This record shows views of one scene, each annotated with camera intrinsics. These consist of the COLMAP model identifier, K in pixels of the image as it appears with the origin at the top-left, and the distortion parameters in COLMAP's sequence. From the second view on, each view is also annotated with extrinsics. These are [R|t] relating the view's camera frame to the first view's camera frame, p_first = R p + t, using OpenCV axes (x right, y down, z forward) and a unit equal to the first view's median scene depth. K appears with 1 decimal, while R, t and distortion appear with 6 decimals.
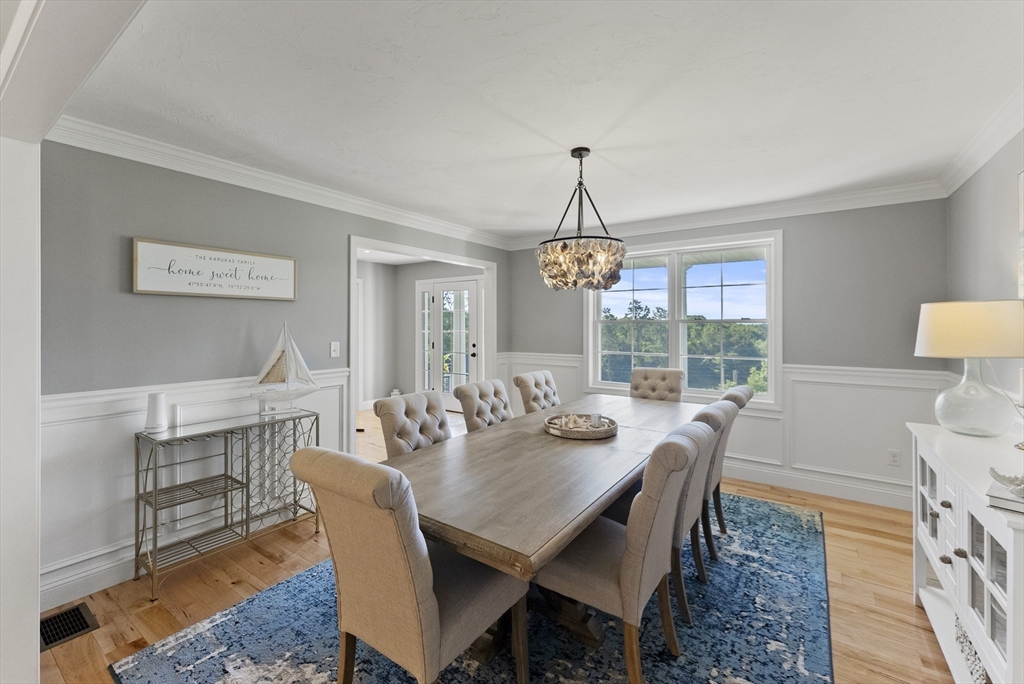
lens RADIAL K [[417.9, 0, 464.9], [0, 417.9, 321.4], [0, 0, 1]] dist [0.001152, 0.000111]
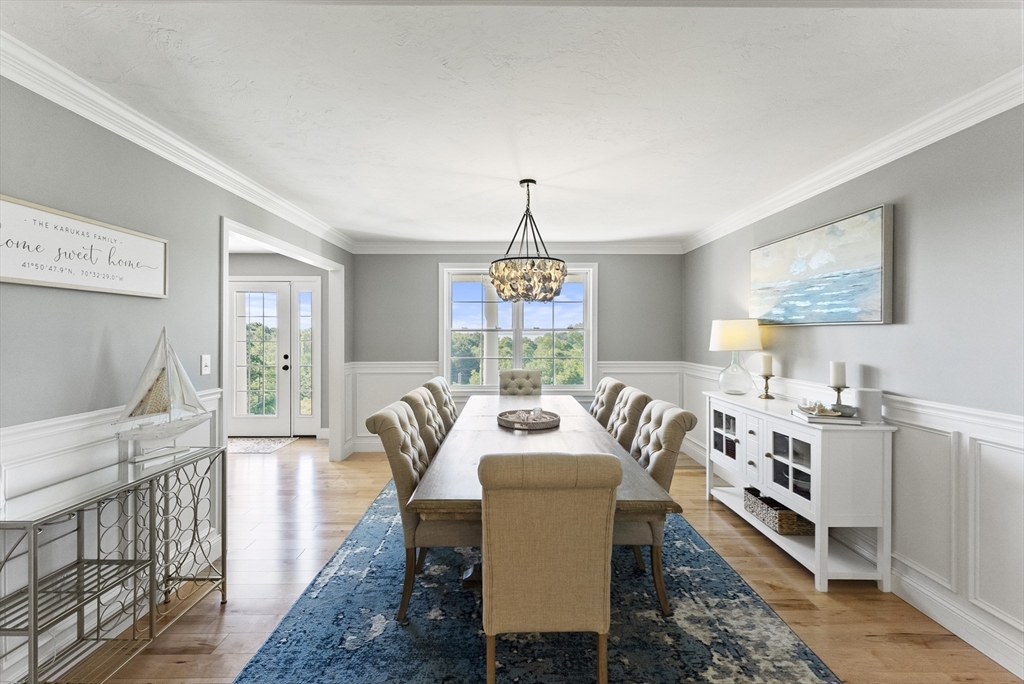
lens RADIAL K [[417.9, 0, 514.4], [0, 417.9, 332.4], [0, 0, 1]] dist [0.001152, 0.000111]
pose [[0.813233, 0.000908, 0.581937, -0.375393], [-0.004383, 0.999980, 0.004564, 0.002924], [-0.581922, -0.006262, 0.813221, 0.070447]]
